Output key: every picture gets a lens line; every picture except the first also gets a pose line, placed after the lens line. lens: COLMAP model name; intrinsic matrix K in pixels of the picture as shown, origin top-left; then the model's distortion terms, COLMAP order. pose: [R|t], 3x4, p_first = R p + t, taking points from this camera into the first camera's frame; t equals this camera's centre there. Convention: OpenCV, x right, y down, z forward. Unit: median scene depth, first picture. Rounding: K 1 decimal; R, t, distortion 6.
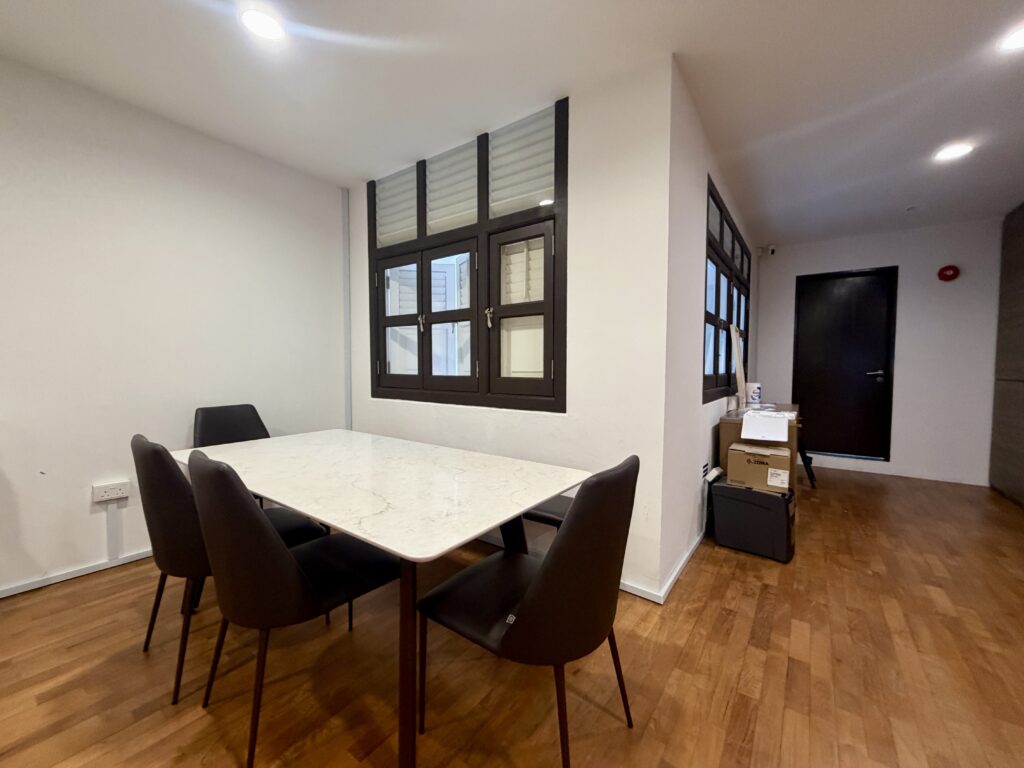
lens RADIAL K [[408.2, 0, 509.3], [0, 408.2, 381.9], [0, 0, 1]] dist [-0.000266, -0.000017]
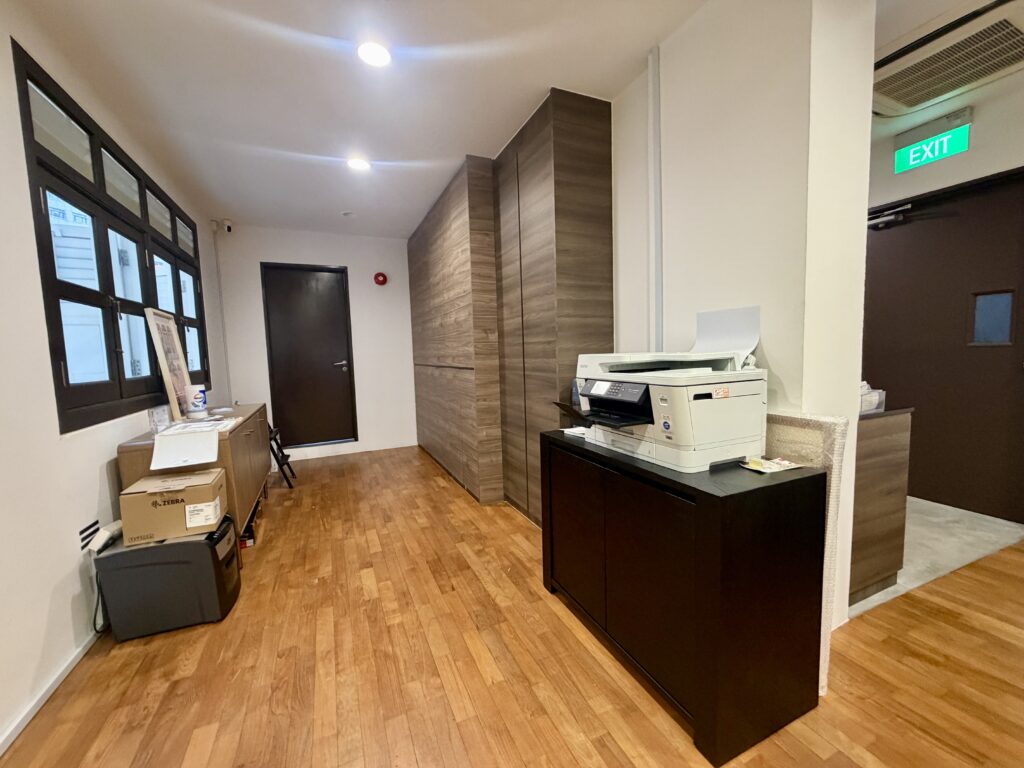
lens RADIAL K [[408.2, 0, 509.3], [0, 408.2, 381.9], [0, 0, 1]] dist [-0.000266, -0.000017]
pose [[0.490915, -0.087533, 0.866799, 0.301305], [0.069289, 0.995711, 0.061308, -0.014477], [-0.868448, 0.029963, 0.494874, 0.125123]]
